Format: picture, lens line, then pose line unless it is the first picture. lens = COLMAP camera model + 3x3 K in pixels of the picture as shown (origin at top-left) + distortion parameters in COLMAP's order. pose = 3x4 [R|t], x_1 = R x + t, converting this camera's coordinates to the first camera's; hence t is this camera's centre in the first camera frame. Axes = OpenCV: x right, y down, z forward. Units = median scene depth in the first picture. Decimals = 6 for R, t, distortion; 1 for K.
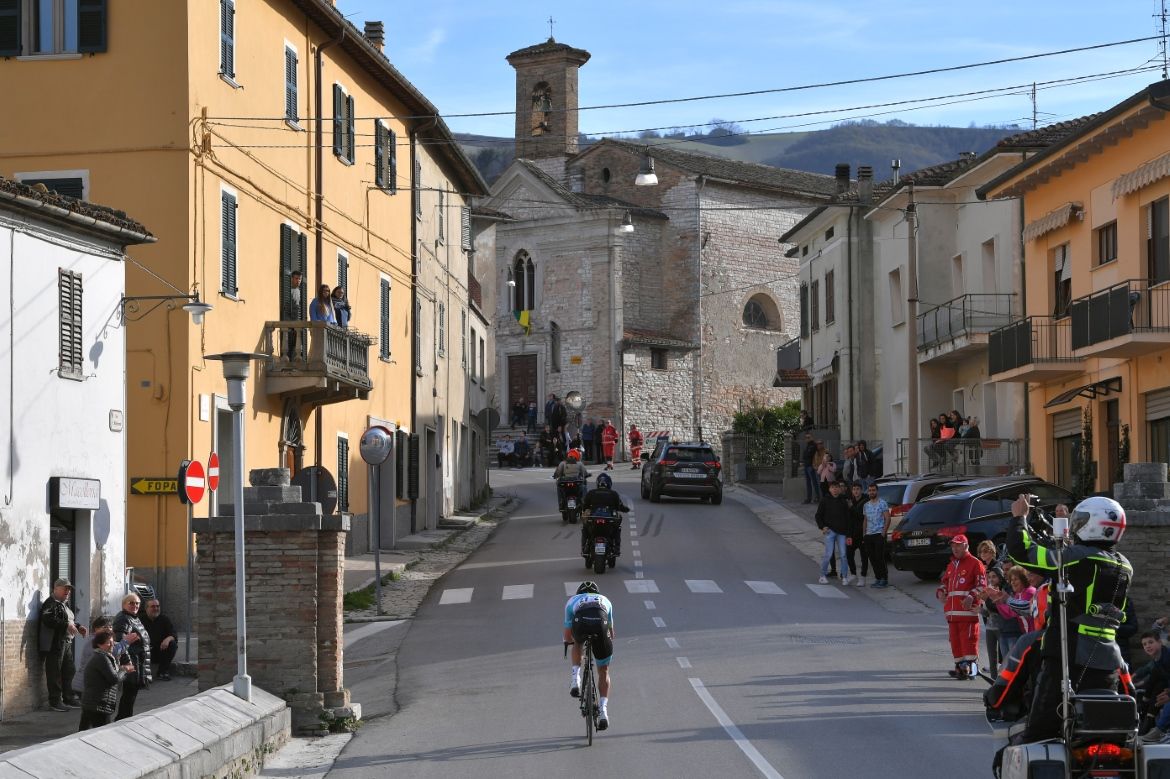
lens RADIAL K [[3189.9, 0, 586.6], [0, 3189.9, 388.5], [0, 0, 1]] dist [0.242118, 0.000000]
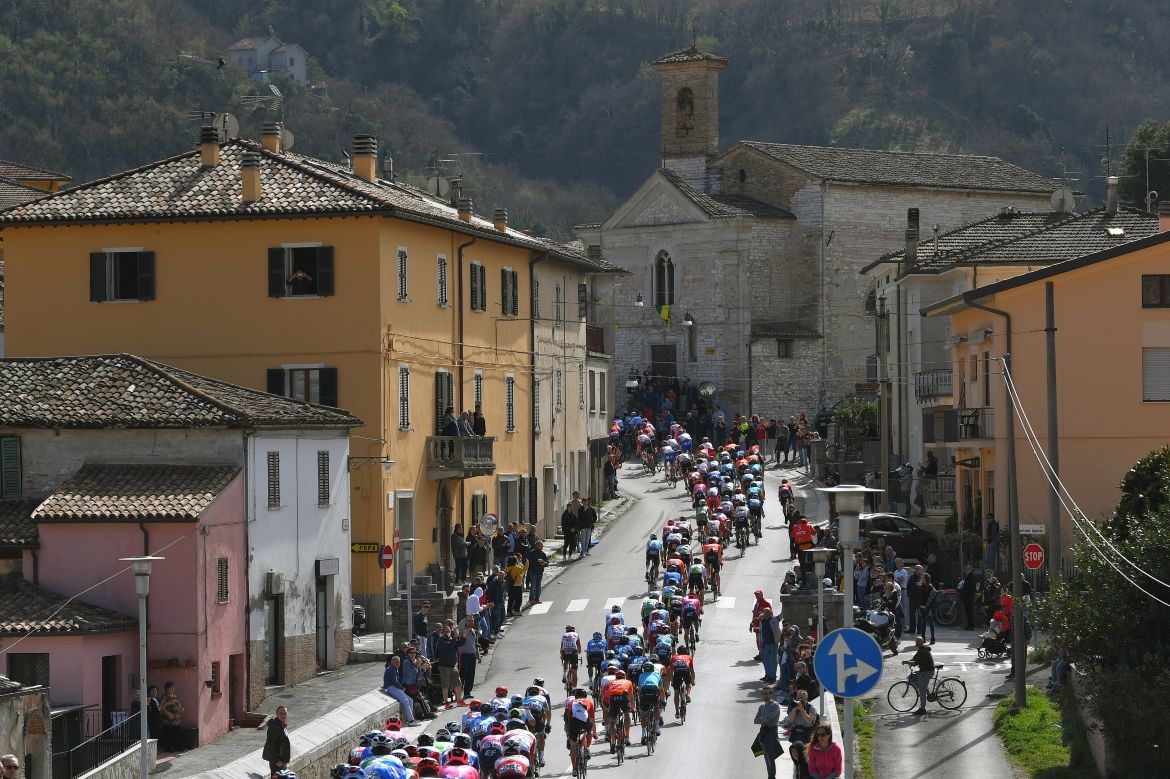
lens RADIAL K [[3534.5, 0, 583.9], [0, 3534.5, 390.2], [0, 0, 1]] dist [0.518068, 0.000000]
pose [[0.998150, -0.007454, -0.060341, 0.027387], [0.009044, 0.999618, 0.026115, -0.028024], [0.060124, -0.026612, 0.997836, -0.245579]]
